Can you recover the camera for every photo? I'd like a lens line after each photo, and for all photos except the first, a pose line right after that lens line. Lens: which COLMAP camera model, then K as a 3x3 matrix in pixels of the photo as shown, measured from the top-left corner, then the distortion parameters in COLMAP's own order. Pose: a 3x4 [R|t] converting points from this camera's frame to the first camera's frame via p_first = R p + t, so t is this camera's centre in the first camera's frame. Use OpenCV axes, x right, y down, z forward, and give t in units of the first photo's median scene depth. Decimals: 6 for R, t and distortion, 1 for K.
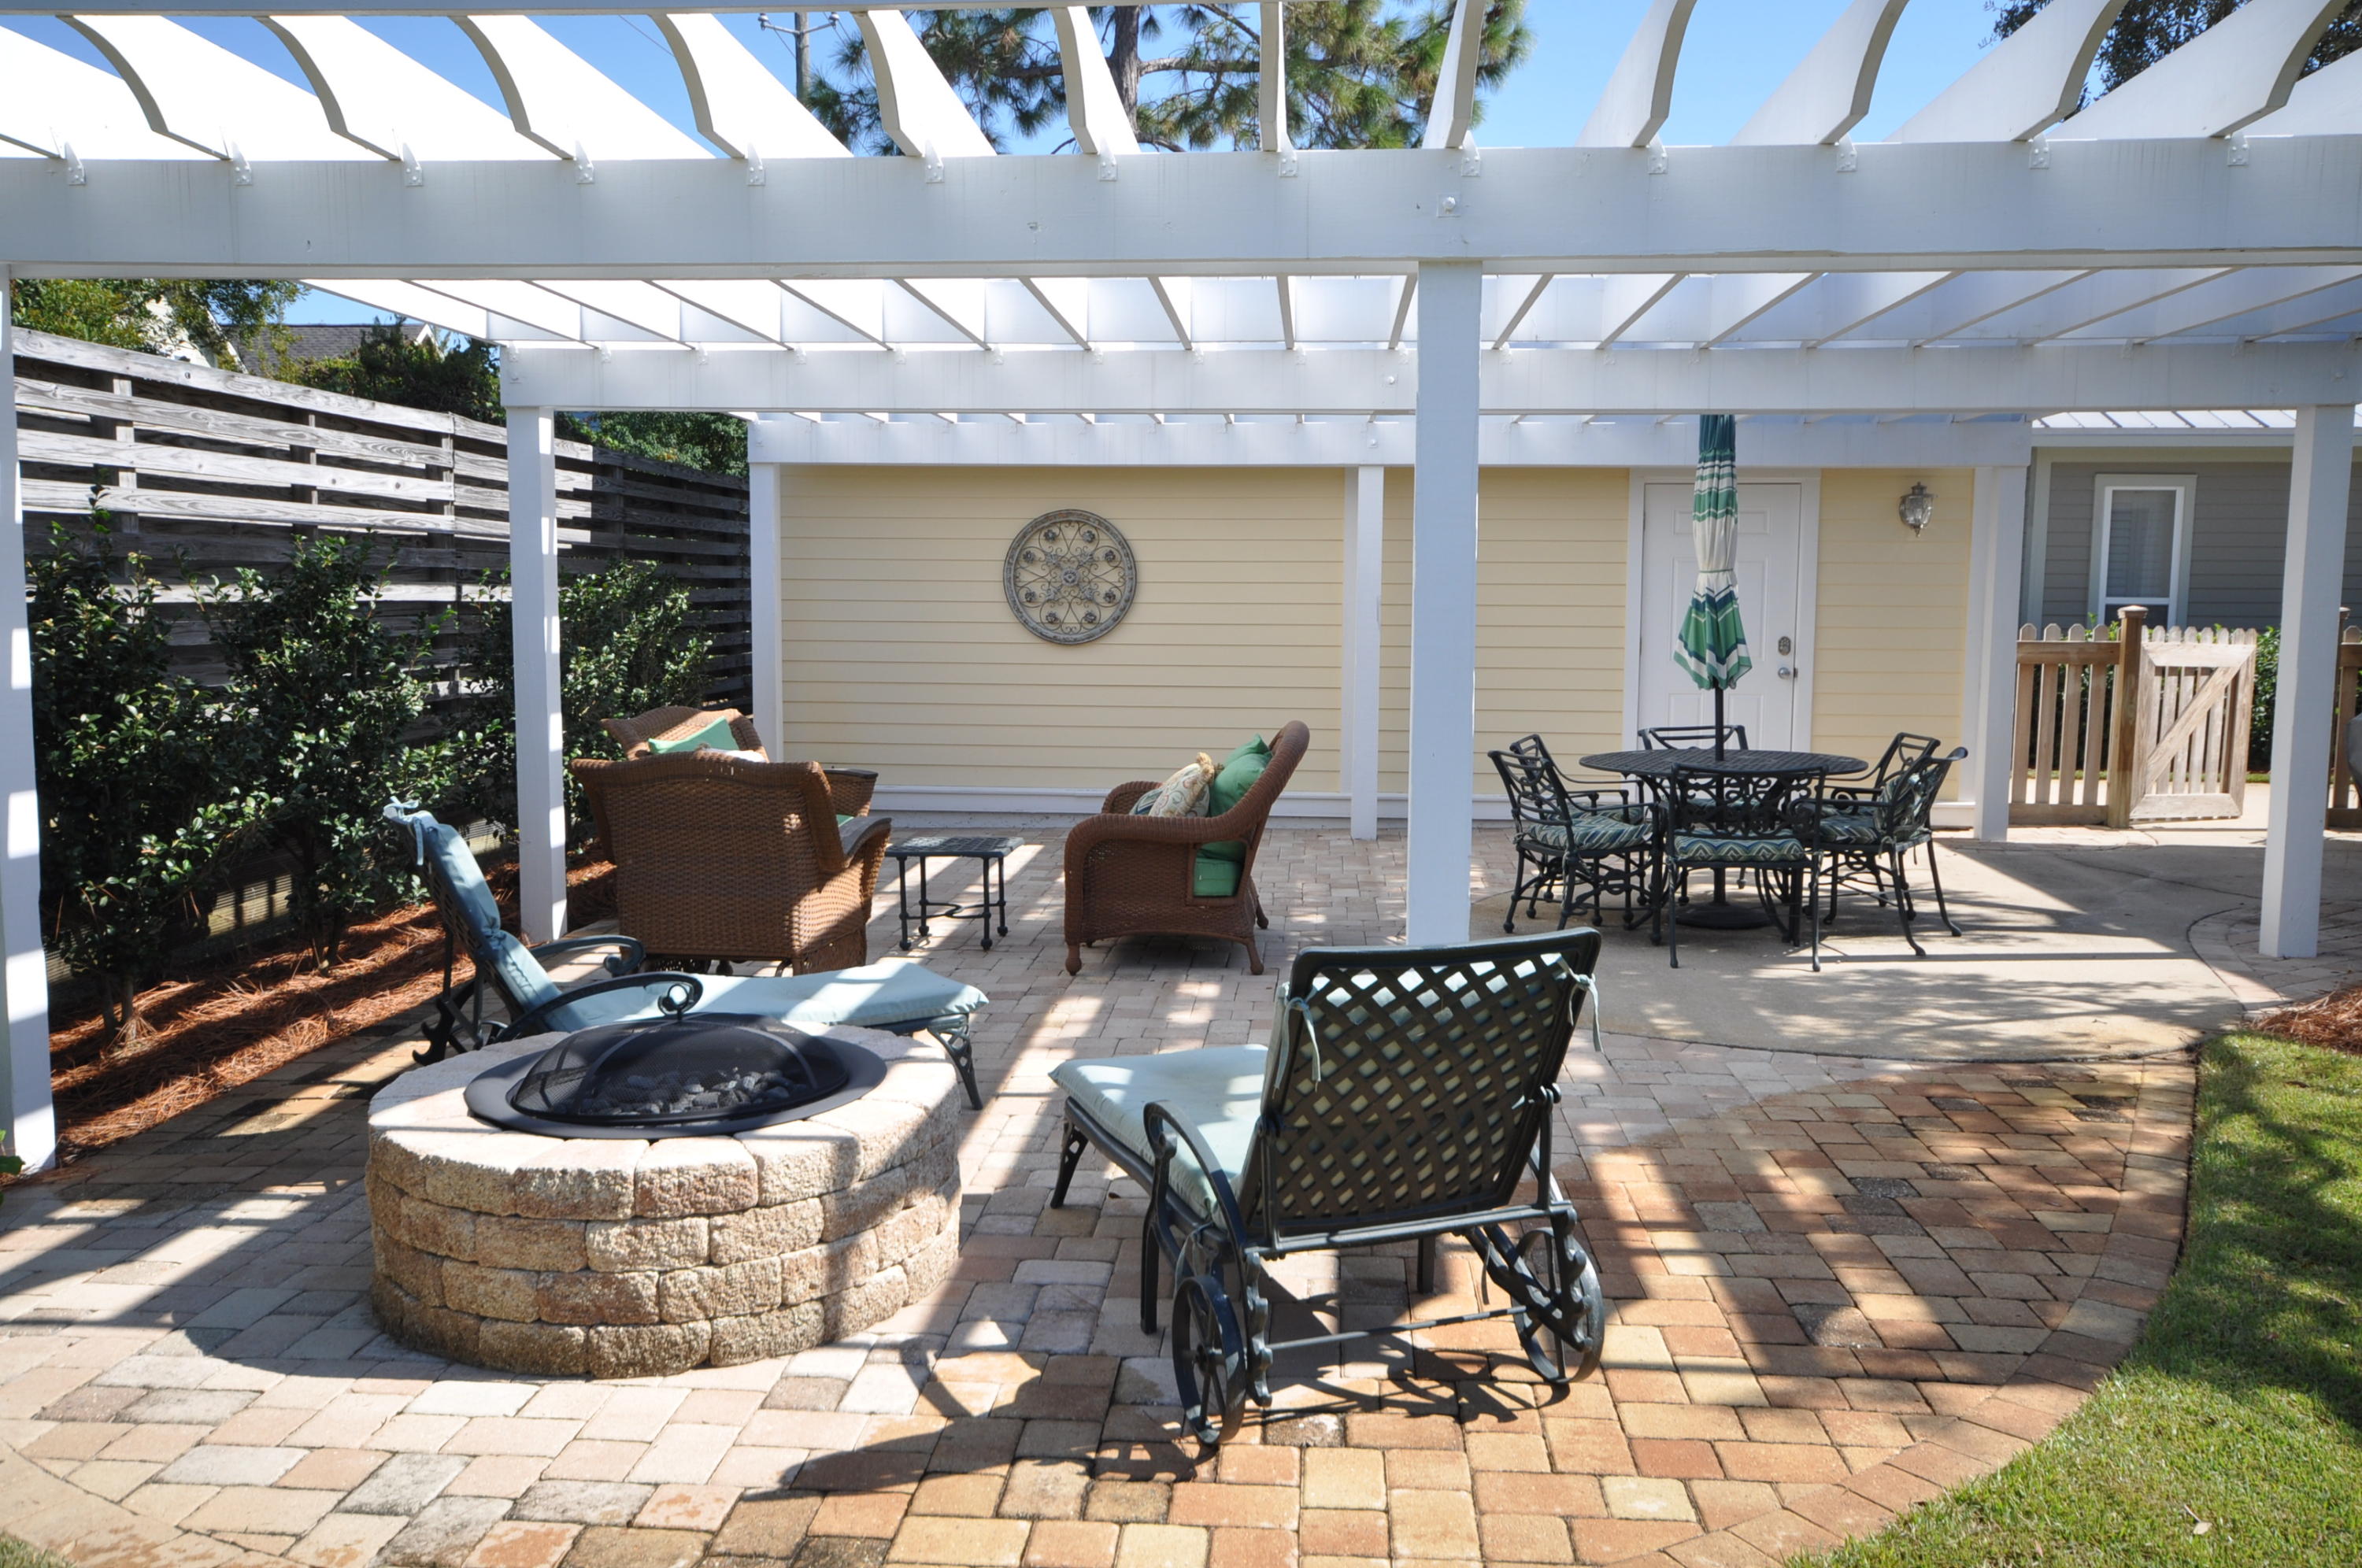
lens RADIAL K [[1853.8, 0, 1181.0], [0, 1853.8, 784.0], [0, 0, 1]] dist [0.014108, 0.006281]
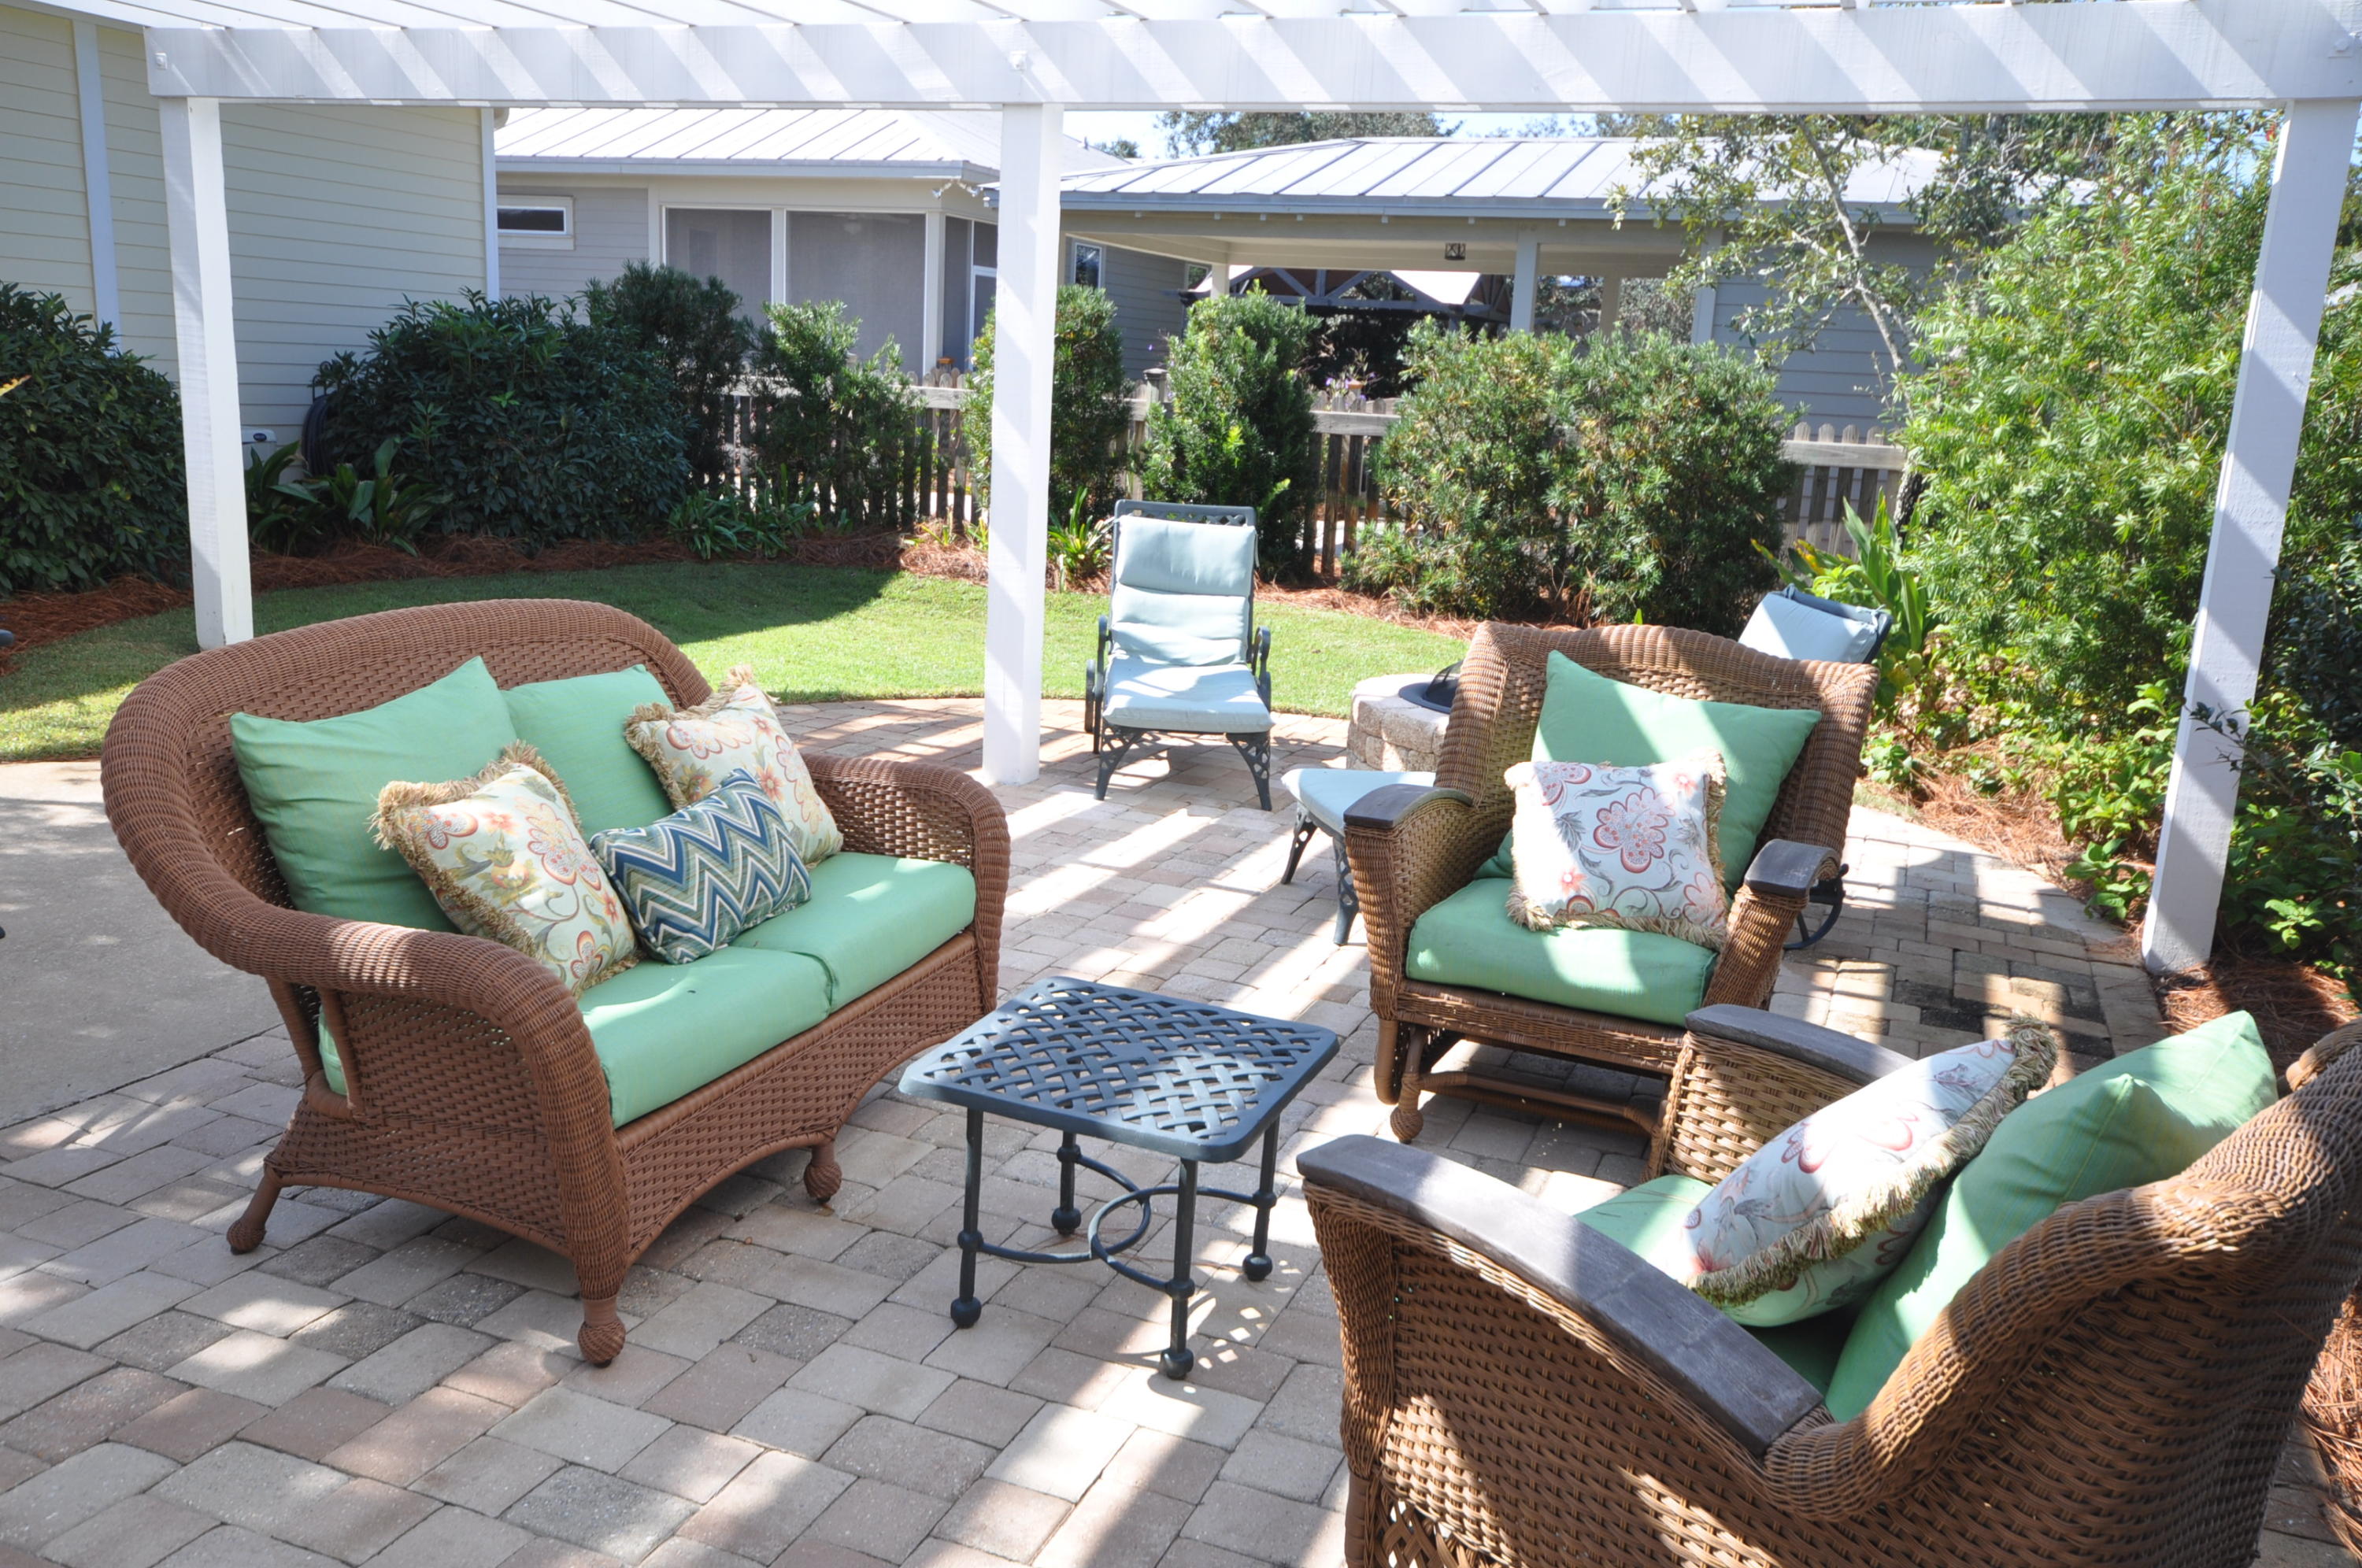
lens RADIAL K [[1904.5, 0, 1181.0], [0, 1904.5, 784.0], [0, 0, 1]] dist [-0.001069, 0.003254]
pose [[-0.952388, -0.126989, 0.277185, -0.264771], [-0.035474, 0.949111, 0.312939, -0.149230], [-0.302819, 0.288206, -0.908426, 1.508759]]
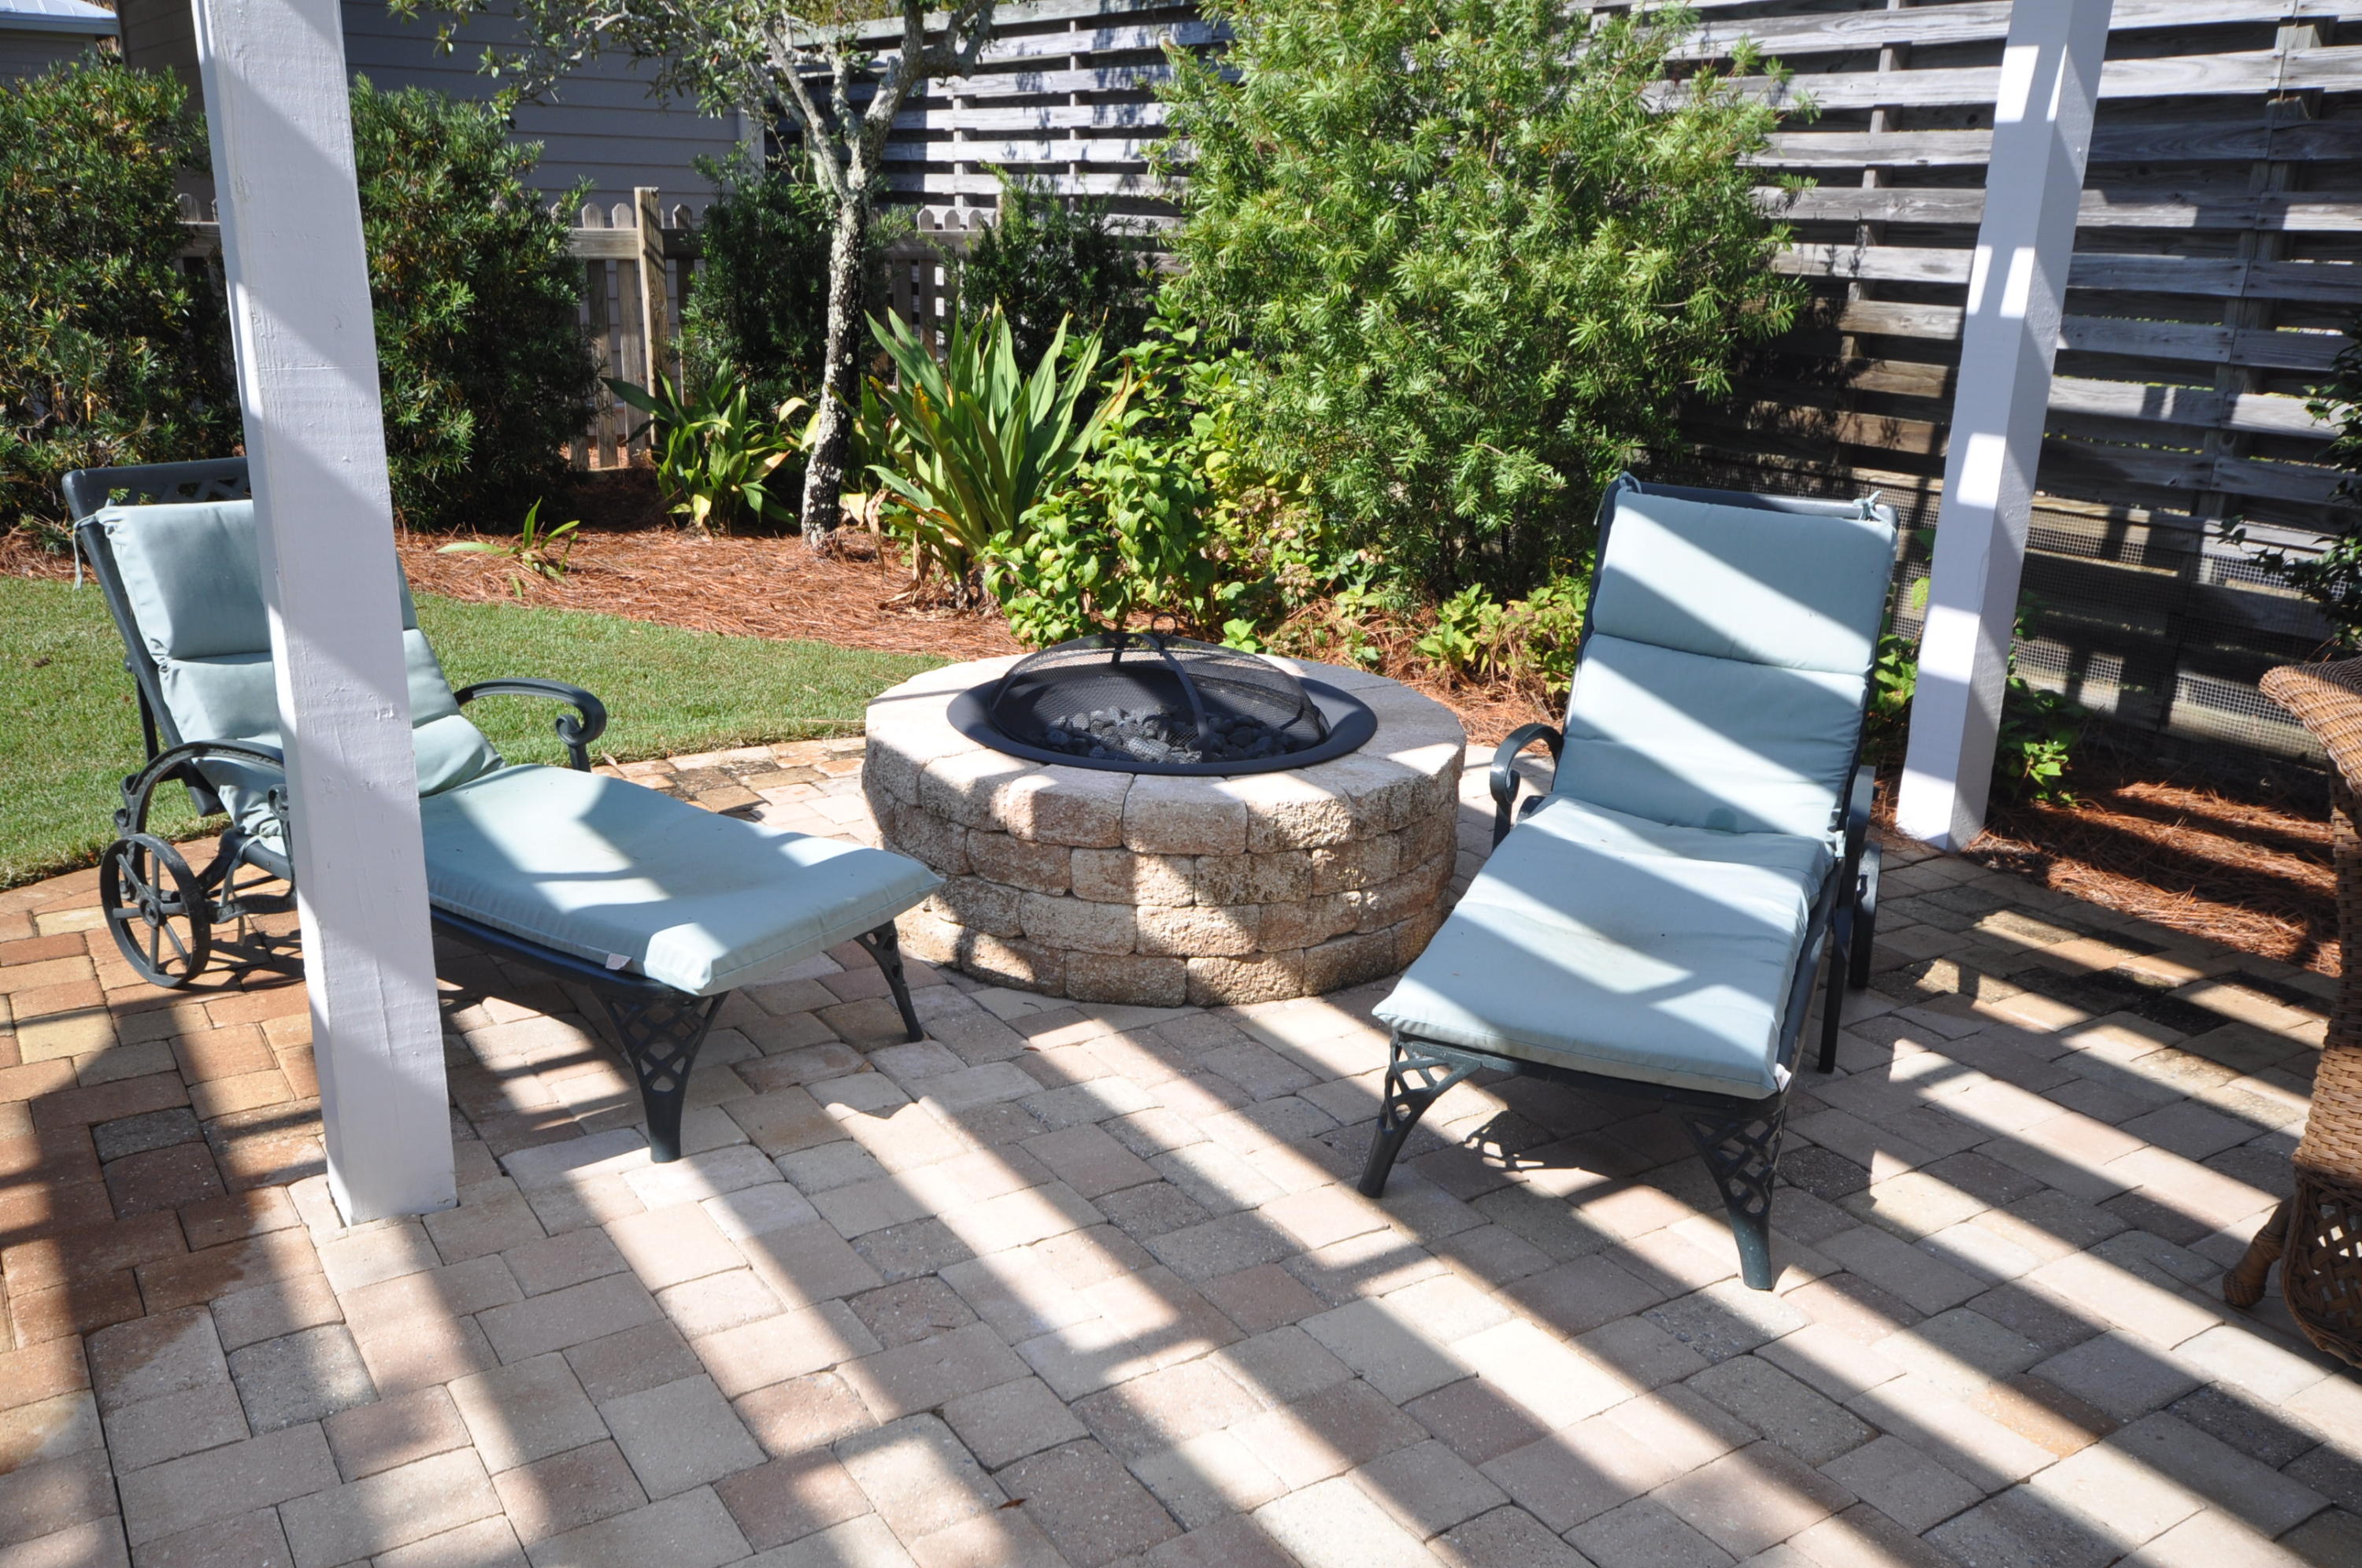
lens RADIAL K [[1929.9, 0, 1181.0], [0, 1929.9, 784.0], [0, 0, 1]] dist [-0.011058, 0.072130]
pose [[-0.784761, 0.149438, -0.601513, 0.187586], [-0.100266, 0.927106, 0.361138, -0.092320], [0.611635, 0.343719, -0.712573, 1.021430]]
